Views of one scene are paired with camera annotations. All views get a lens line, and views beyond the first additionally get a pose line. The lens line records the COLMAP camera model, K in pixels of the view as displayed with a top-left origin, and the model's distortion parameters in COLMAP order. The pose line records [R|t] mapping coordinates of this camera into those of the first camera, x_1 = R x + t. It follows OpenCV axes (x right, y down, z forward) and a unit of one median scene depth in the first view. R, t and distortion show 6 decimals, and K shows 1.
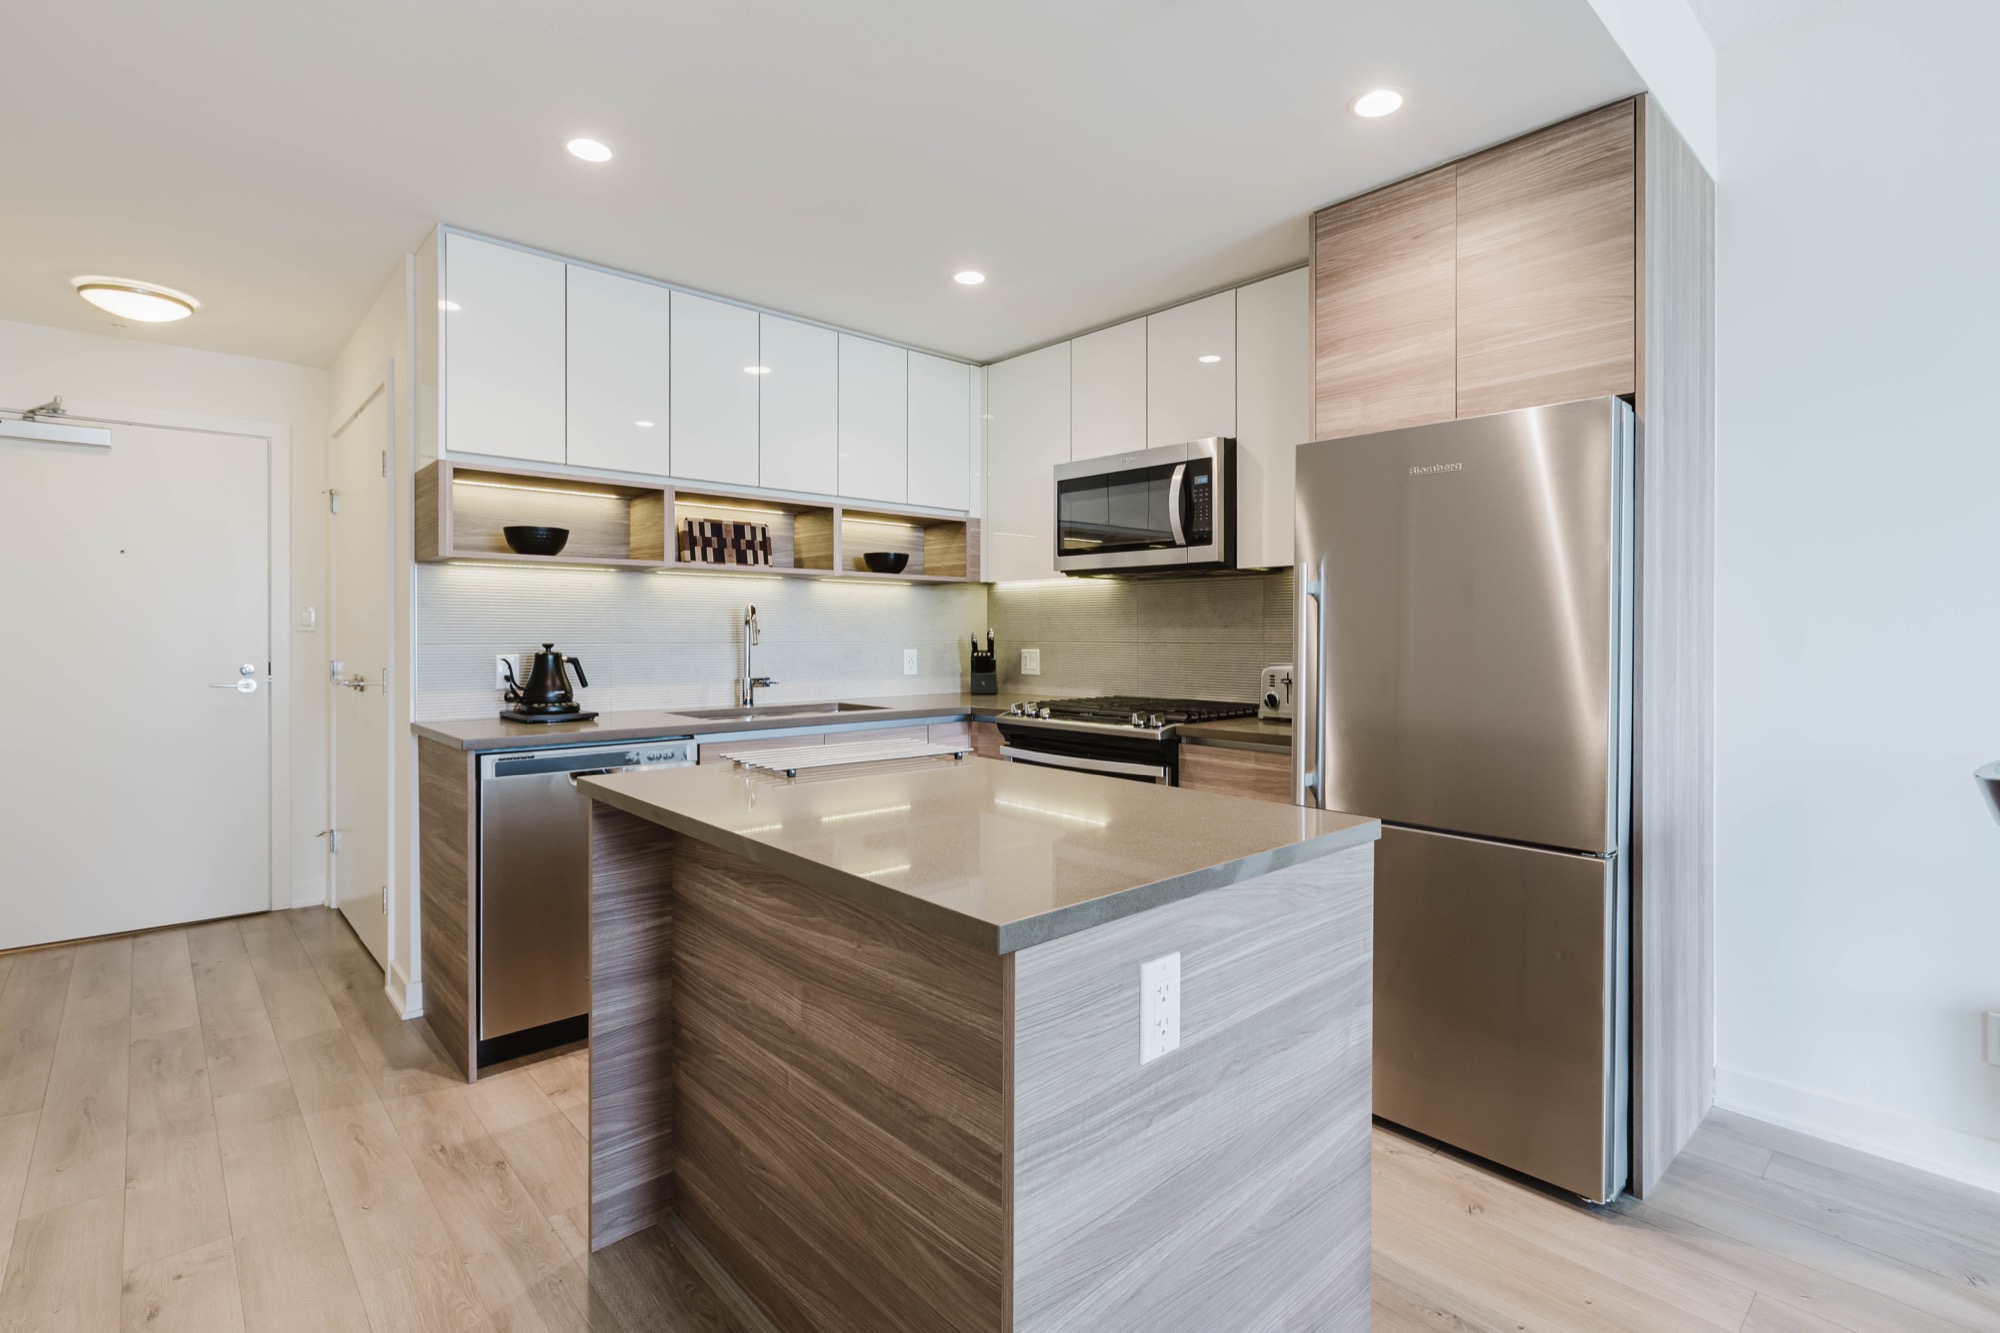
lens RADIAL K [[903.9, 0, 1014.8], [0, 903.9, 641.1], [0, 0, 1]] dist [0.004888, -0.002180]
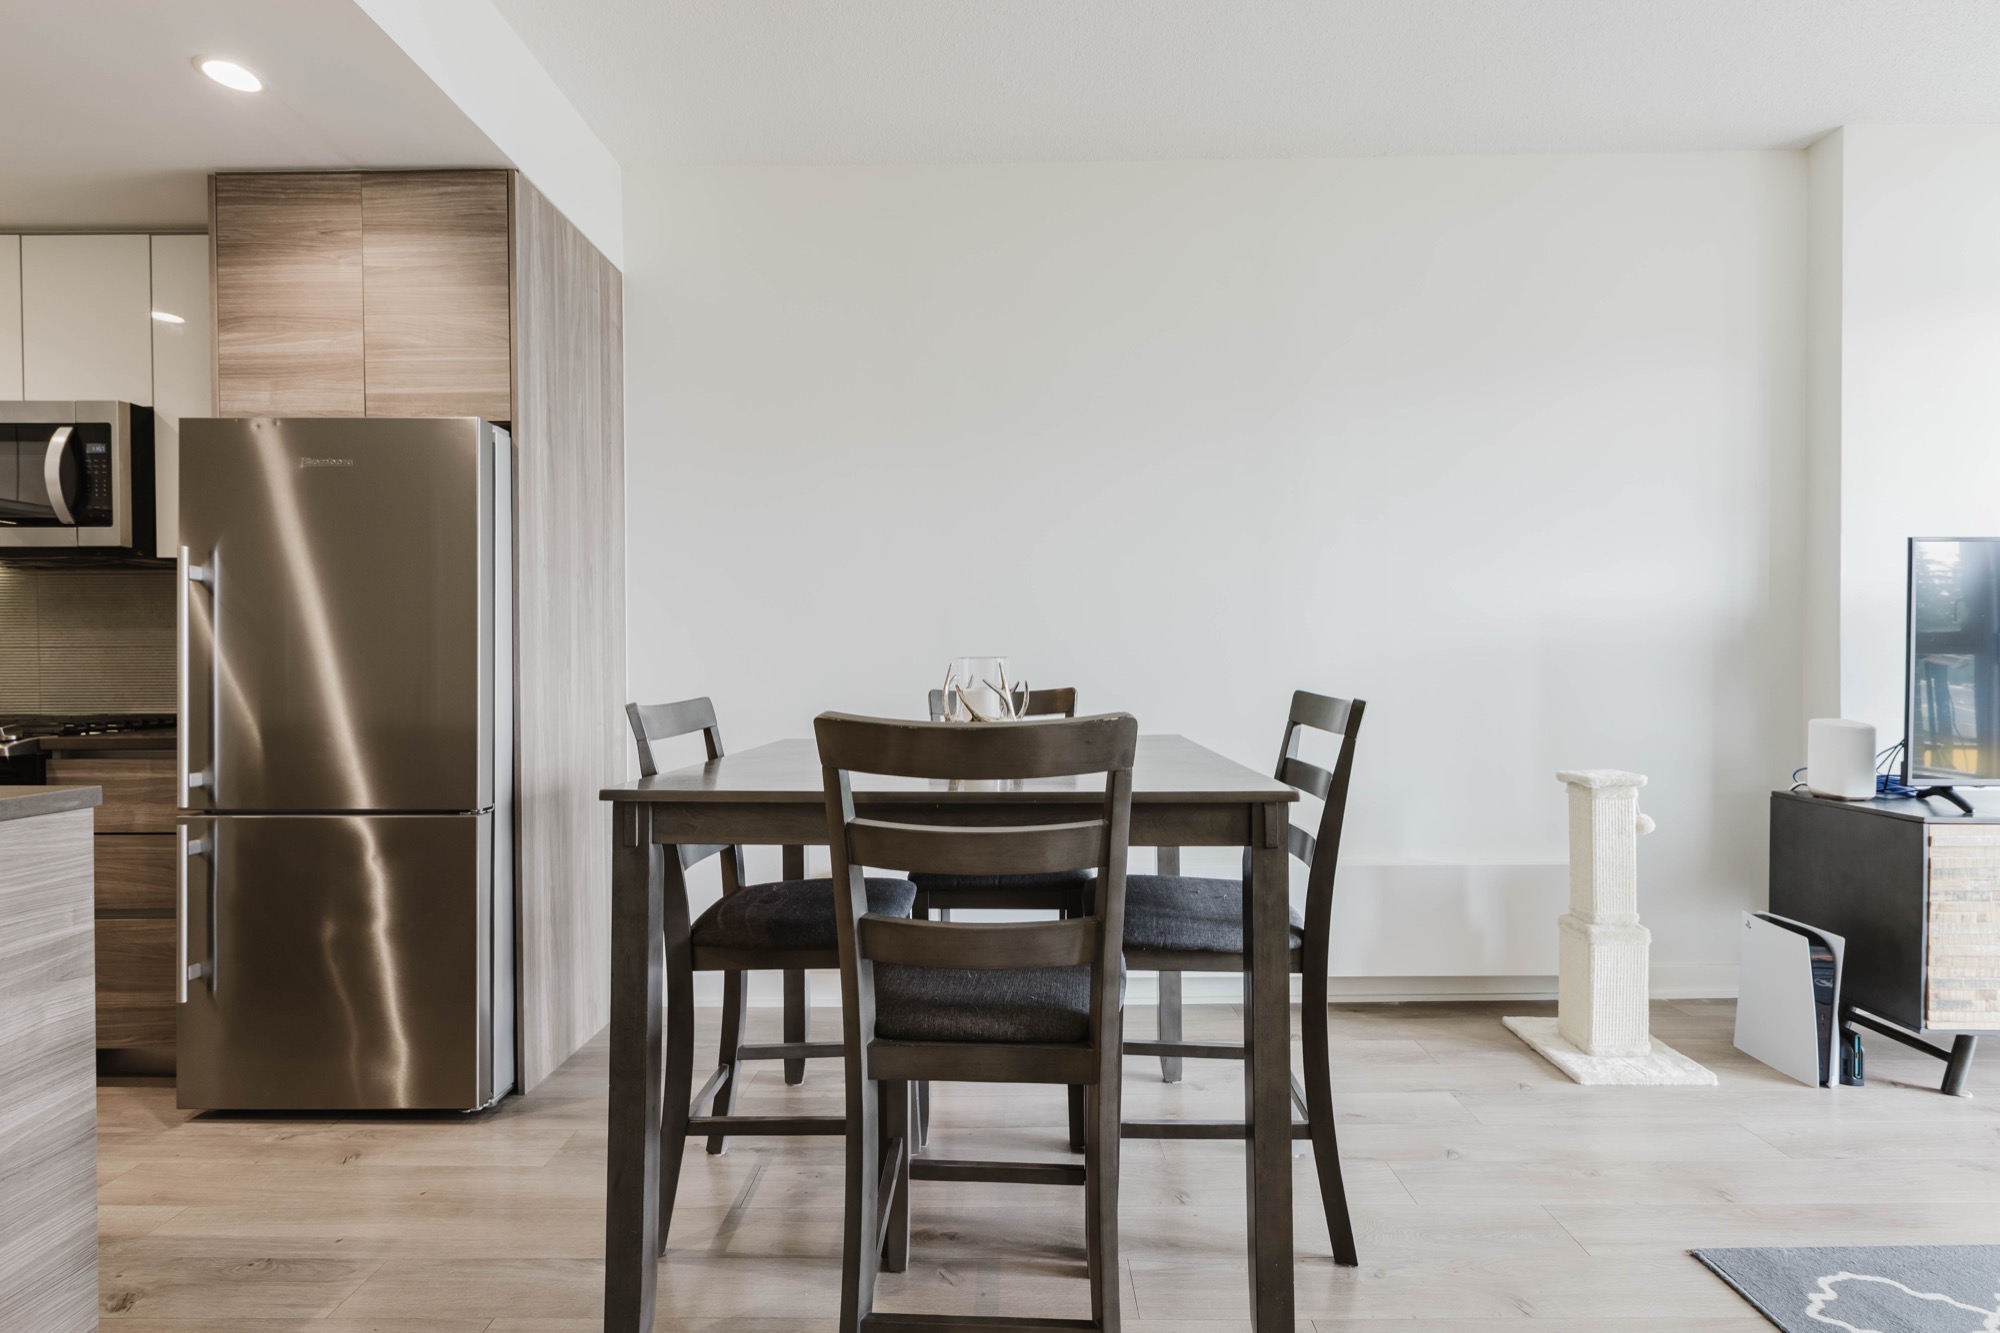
lens RADIAL K [[903.9, 0, 1008.3], [0, 903.9, 676.8], [0, 0, 1]] dist [0.004888, -0.002180]
pose [[0.688513, -0.012687, 0.725113, 0.162478], [0.012974, 0.999902, 0.005175, 0.038270], [-0.725108, 0.005845, 0.688610, -0.175767]]
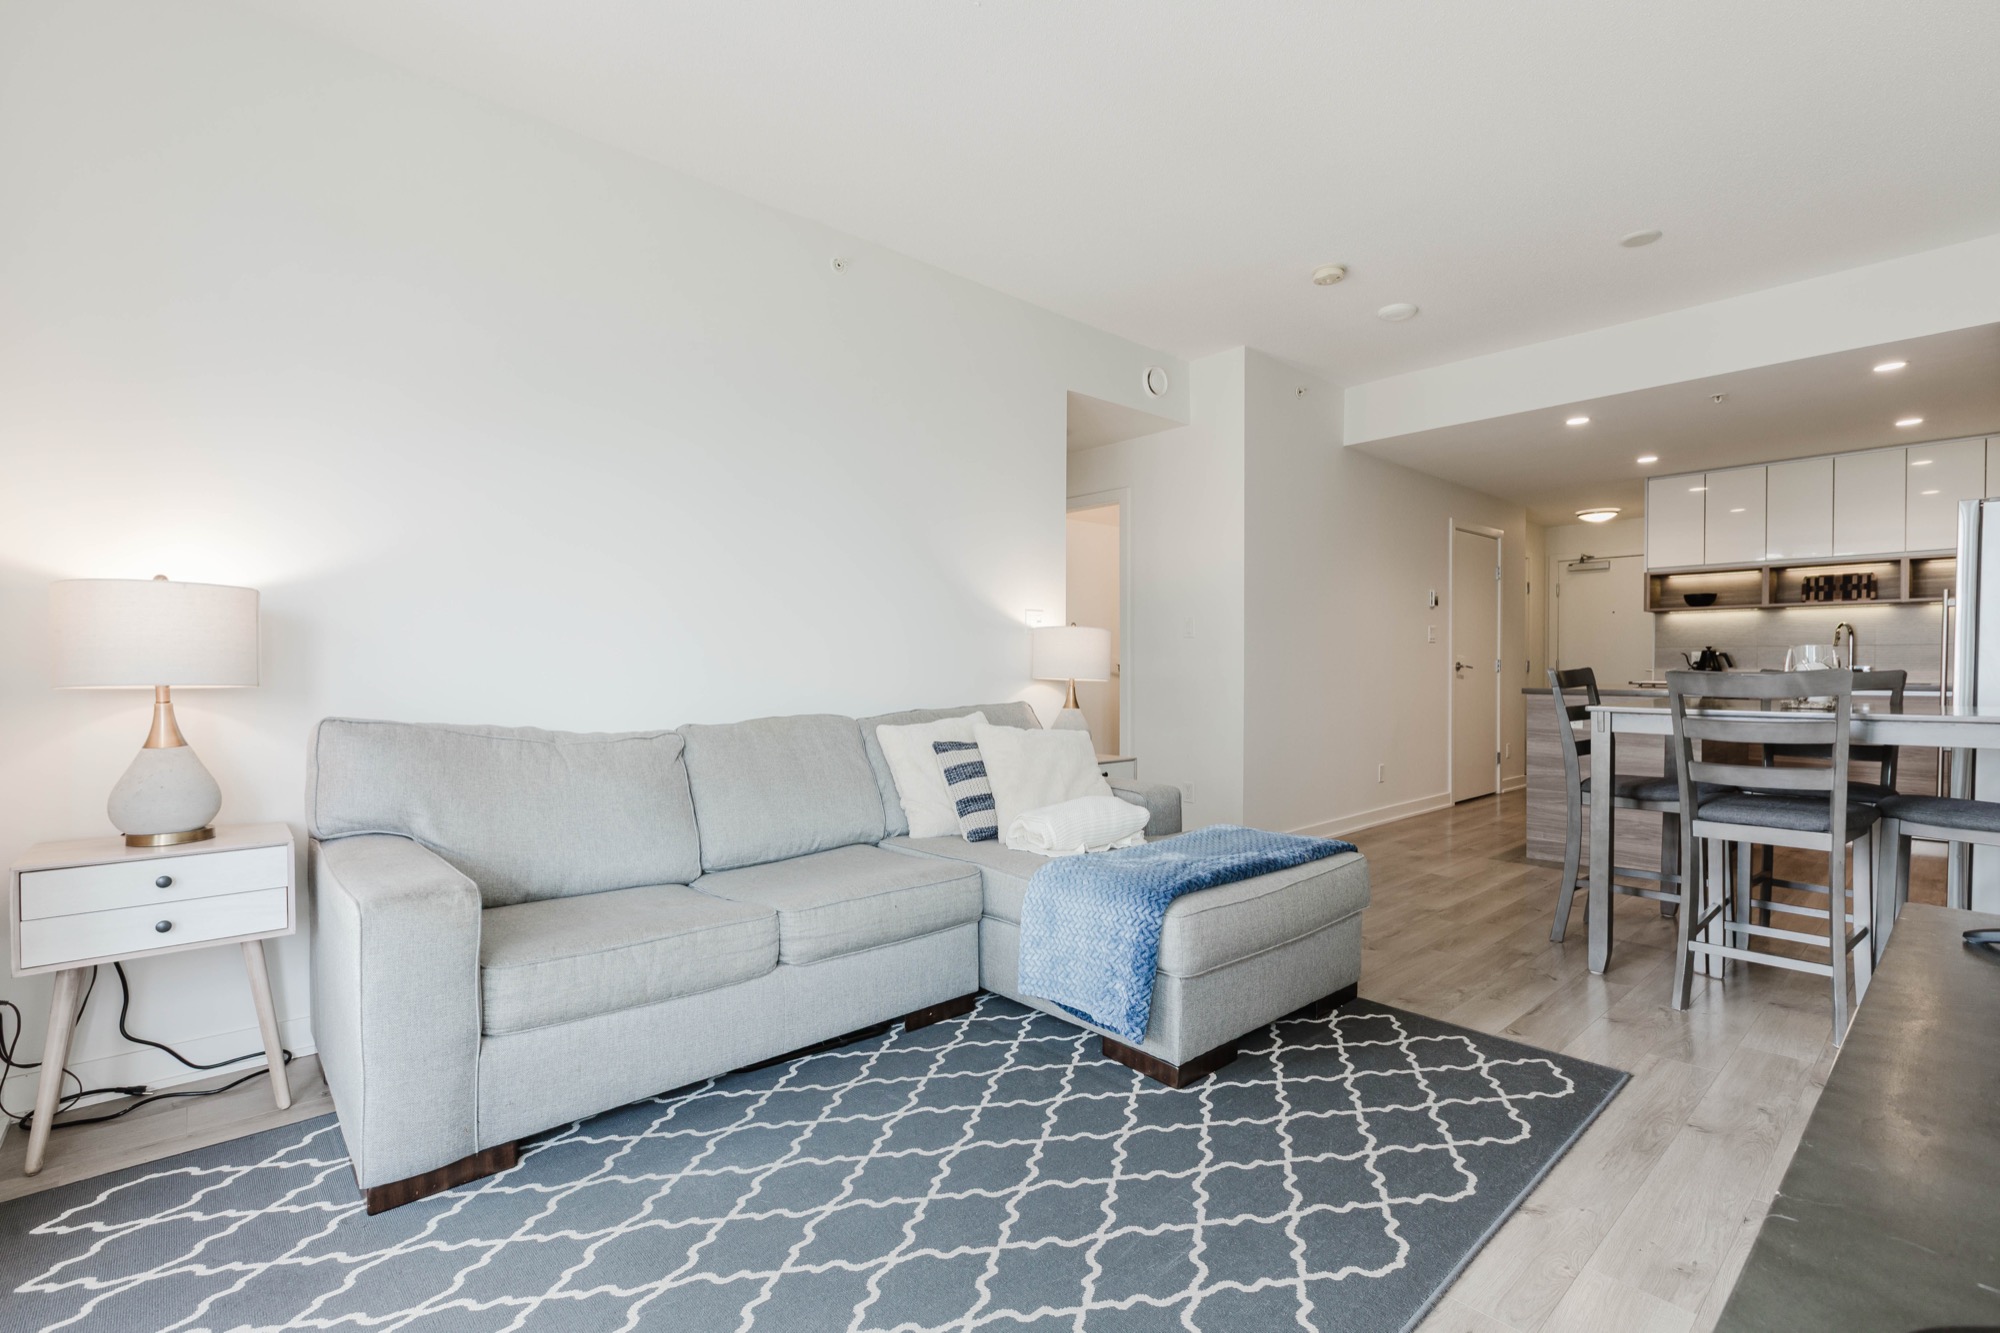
lens RADIAL K [[903.9, 0, 1012.9], [0, 903.9, 660.6], [0, 0, 1]] dist [0.004888, -0.002180]
pose [[-0.008693, -0.006044, -0.999944, 1.513116], [-0.011530, 0.999916, -0.005944, 0.061213], [0.999896, 0.011477, -0.008762, -0.574963]]
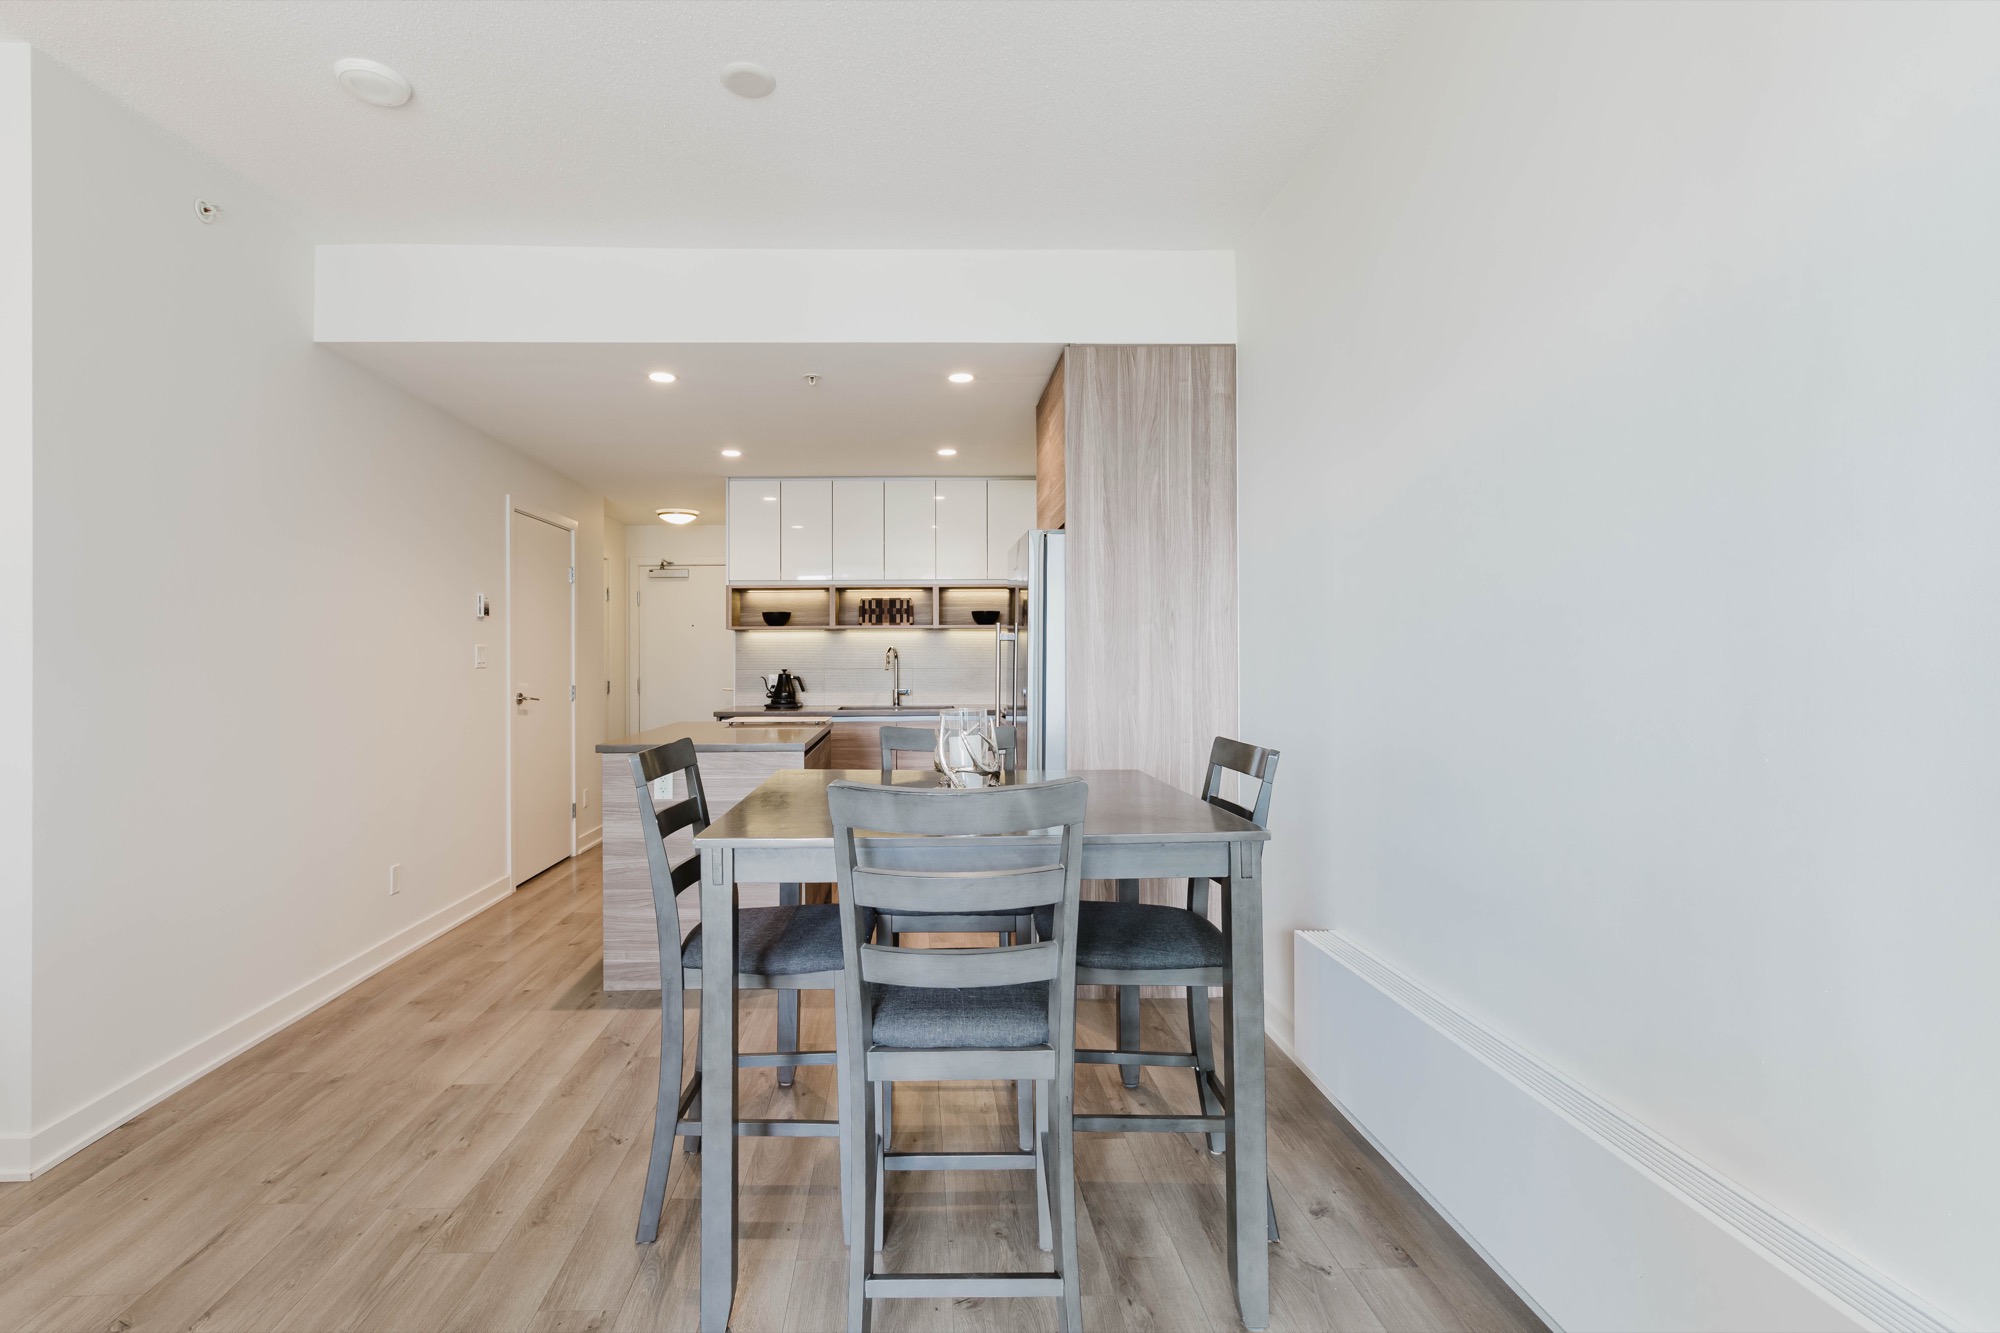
lens RADIAL K [[903.9, 0, 940.2], [0, 903.9, 682.1], [0, 0, 1]] dist [0.004888, -0.002180]
pose [[0.754227, 0.011416, -0.656514, 0.980019], [0.000303, 0.999843, 0.017735, -0.003218], [0.656613, -0.013575, 0.754105, -0.263164]]
